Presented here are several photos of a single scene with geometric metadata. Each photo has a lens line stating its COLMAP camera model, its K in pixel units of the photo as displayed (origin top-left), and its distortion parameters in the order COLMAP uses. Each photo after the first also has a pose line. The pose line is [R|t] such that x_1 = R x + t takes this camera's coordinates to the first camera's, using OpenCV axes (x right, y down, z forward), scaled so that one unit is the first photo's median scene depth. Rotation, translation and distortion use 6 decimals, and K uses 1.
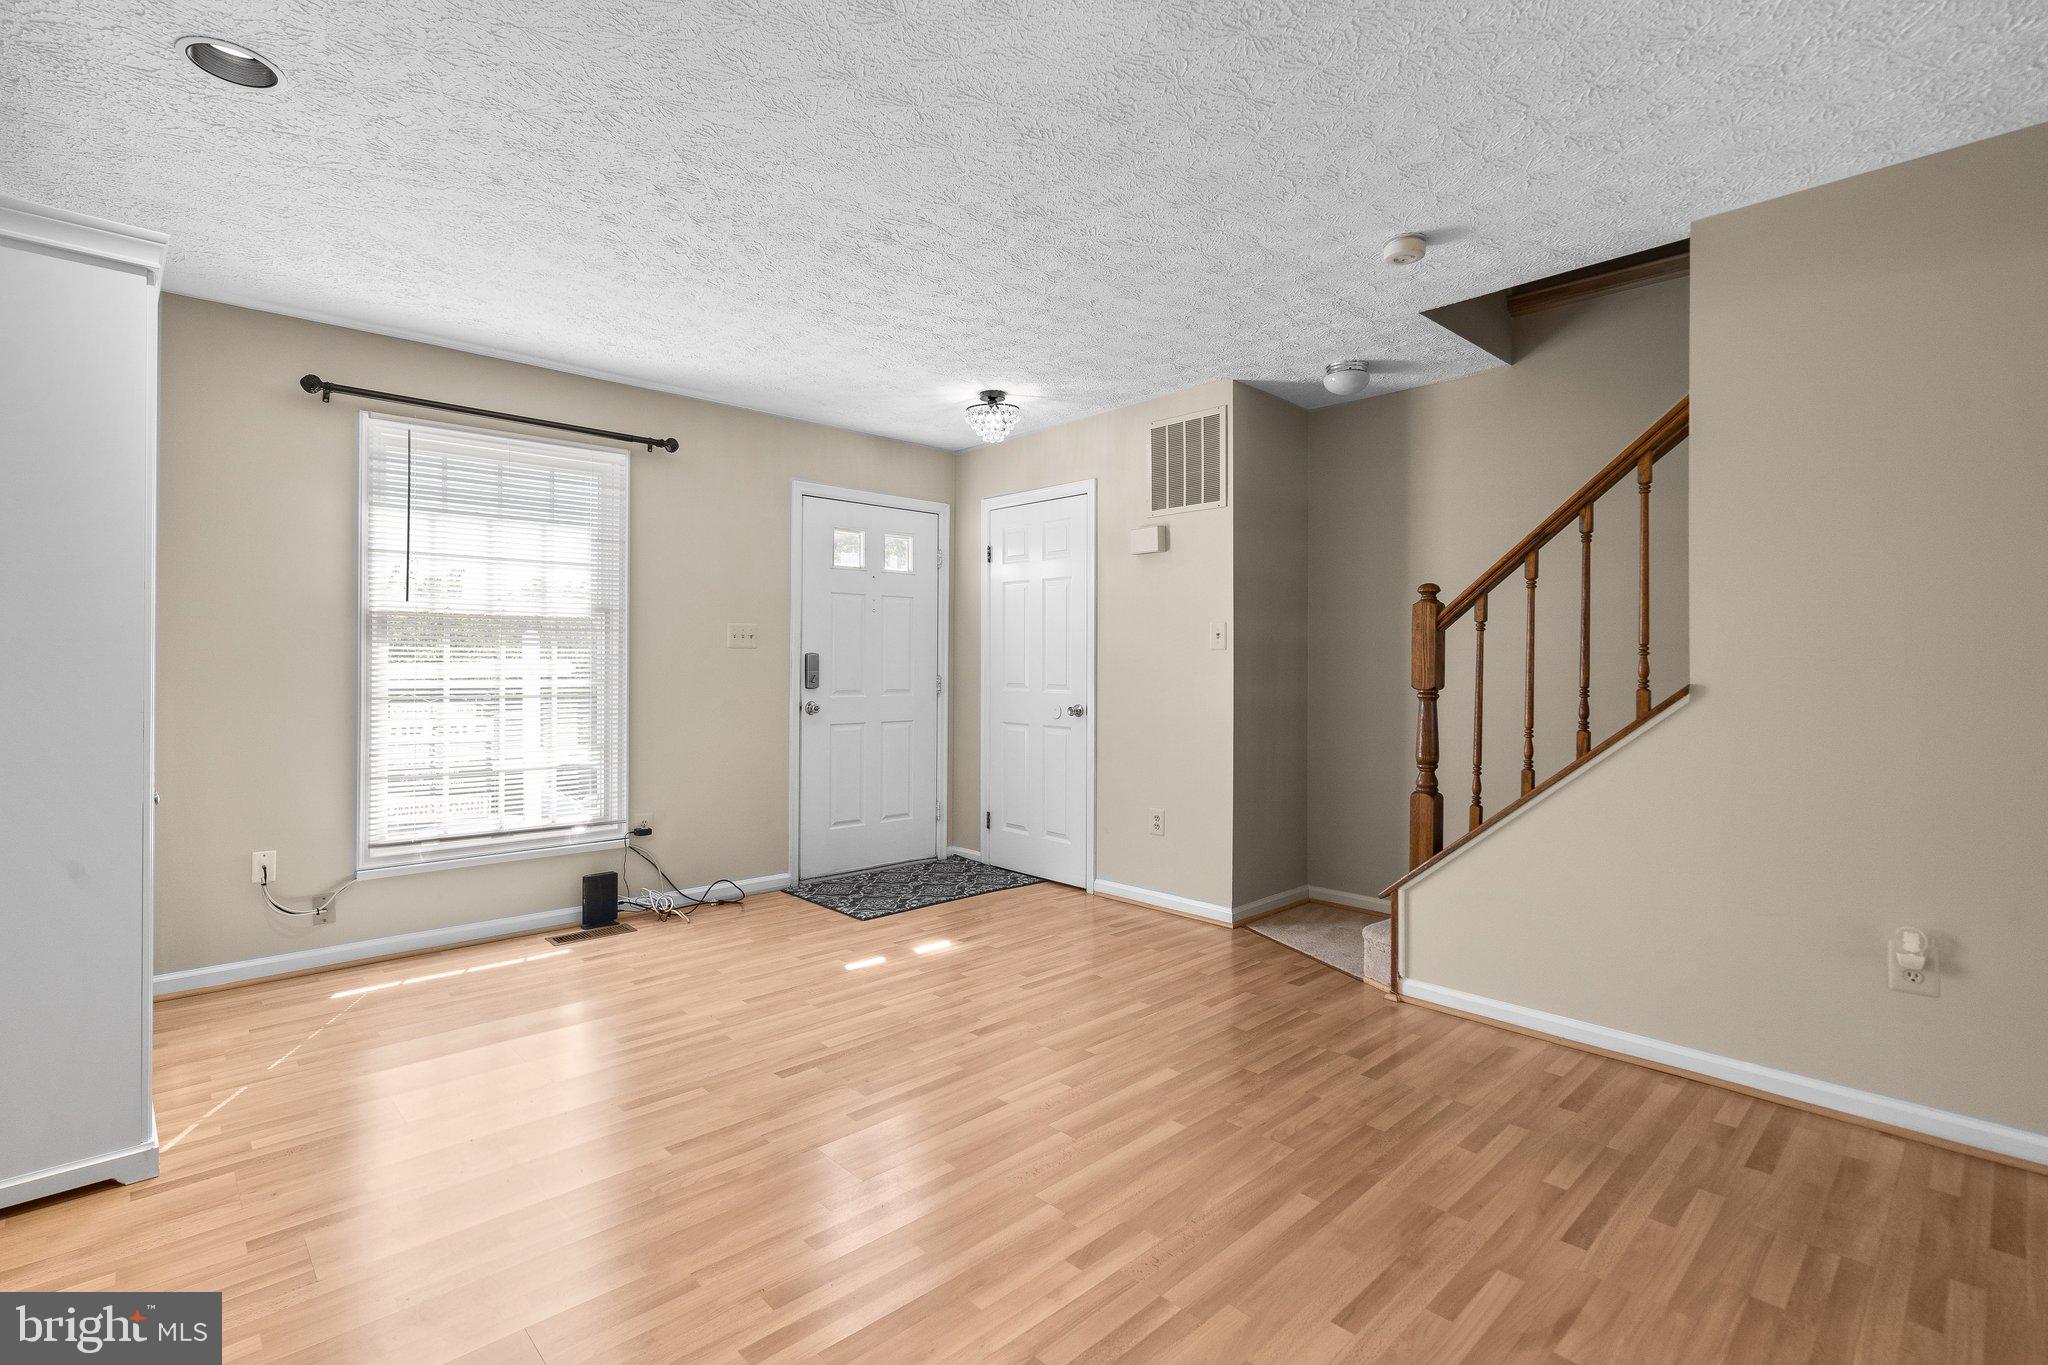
lens RADIAL K [[933.2, 0, 1101.3], [0, 933.2, 657.0], [0, 0, 1]] dist [-0.001027, -0.000113]
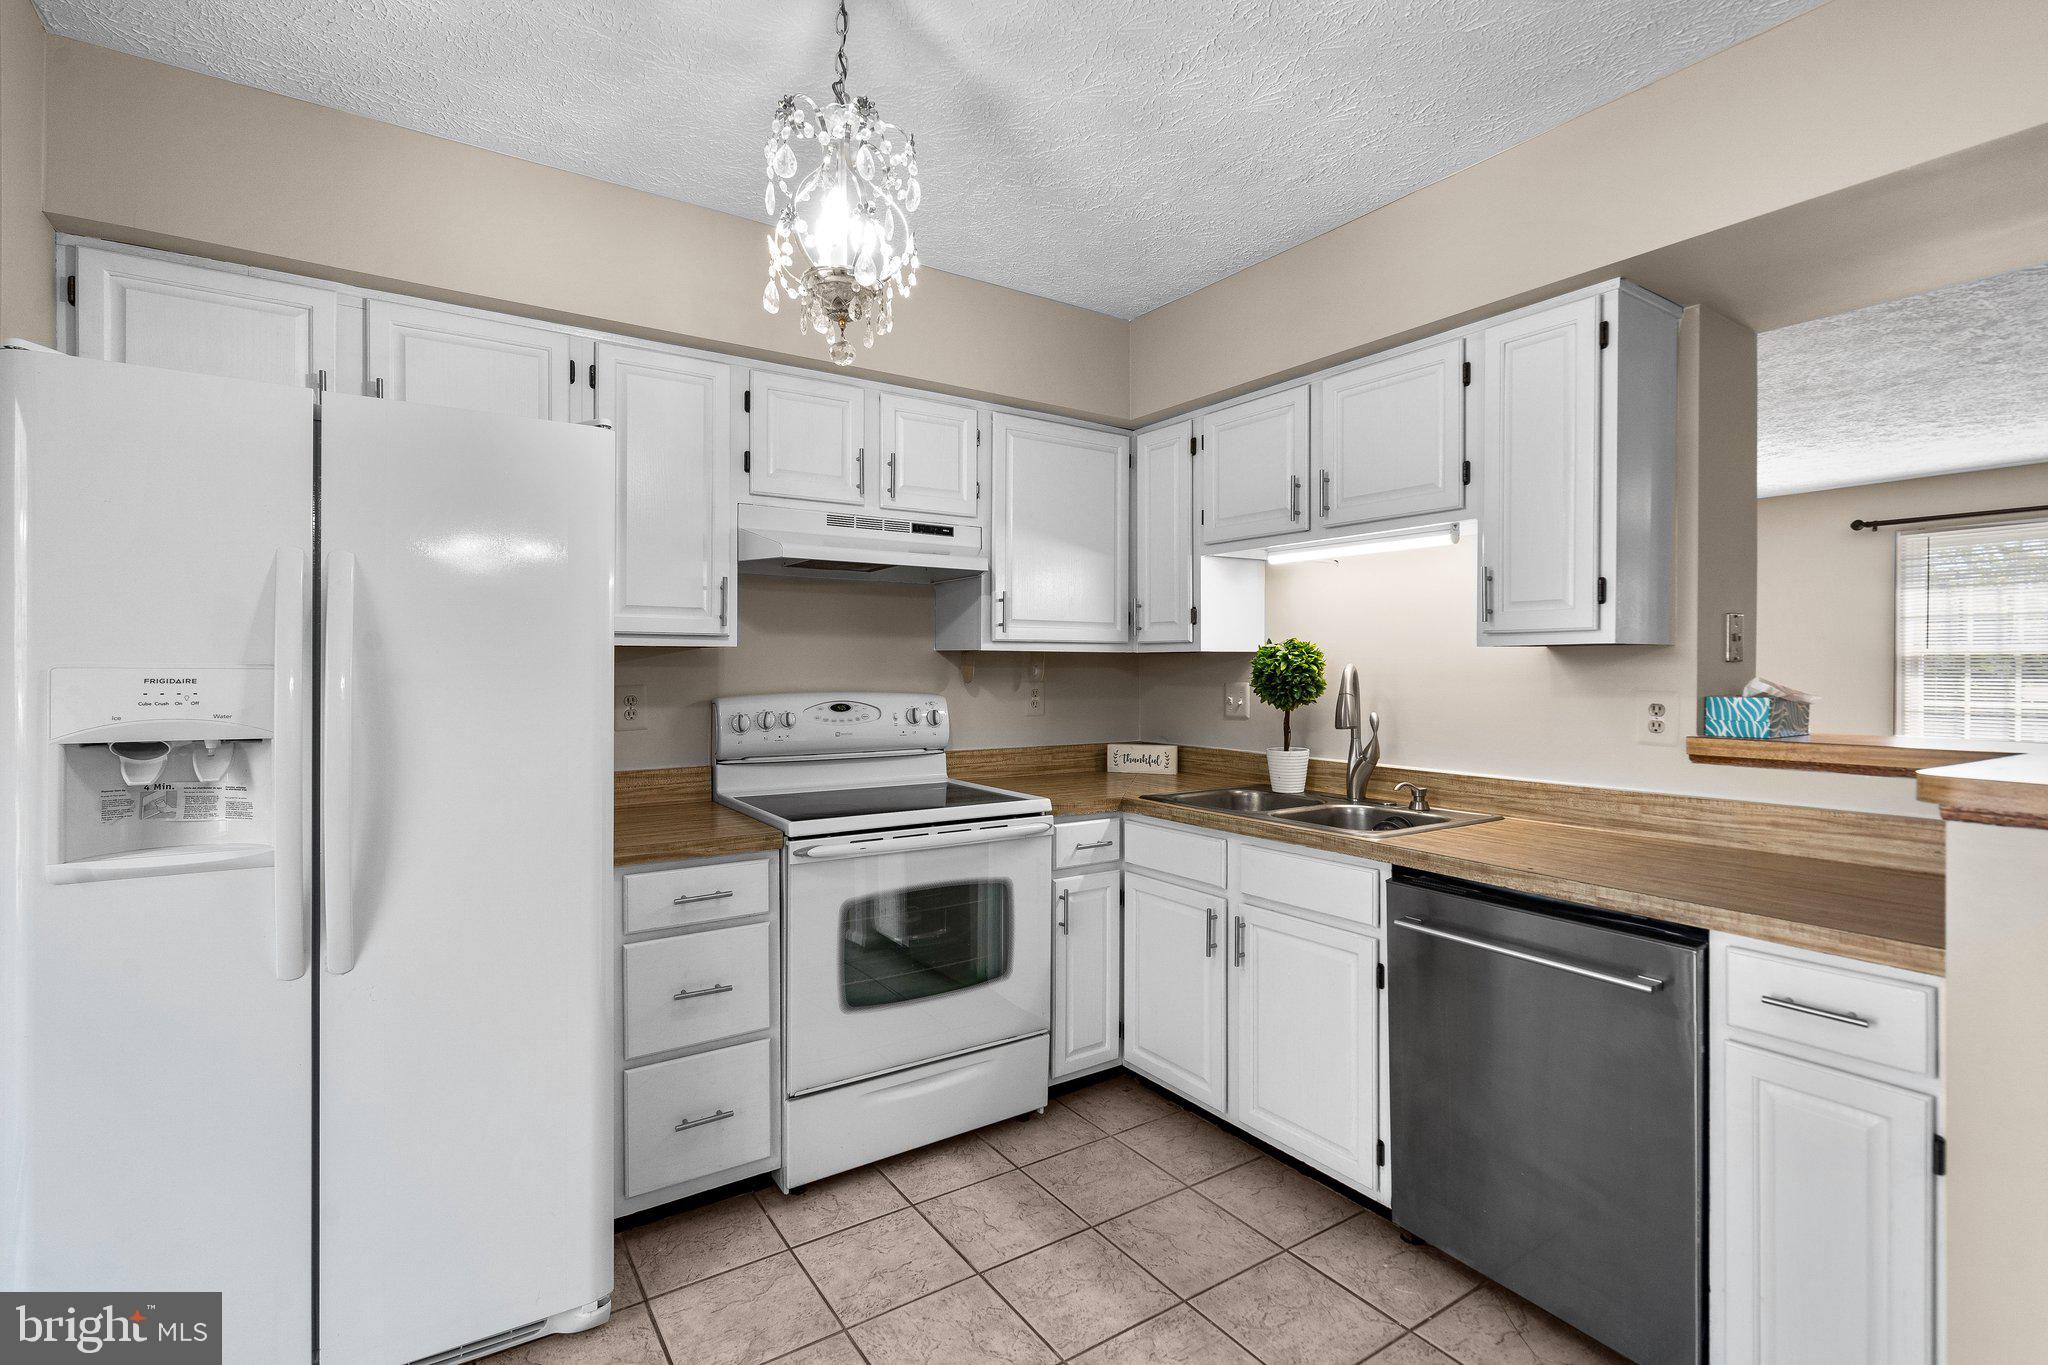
lens RADIAL K [[951.7, 0, 1017.7], [0, 951.7, 672.6], [0, 0, 1]] dist [-0.003861, 0.004669]
pose [[-0.202361, 0.004648, -0.979300, 1.030612], [0.002175, 0.999988, 0.004297, -0.028593], [0.979308, -0.001260, -0.202369, -0.139808]]
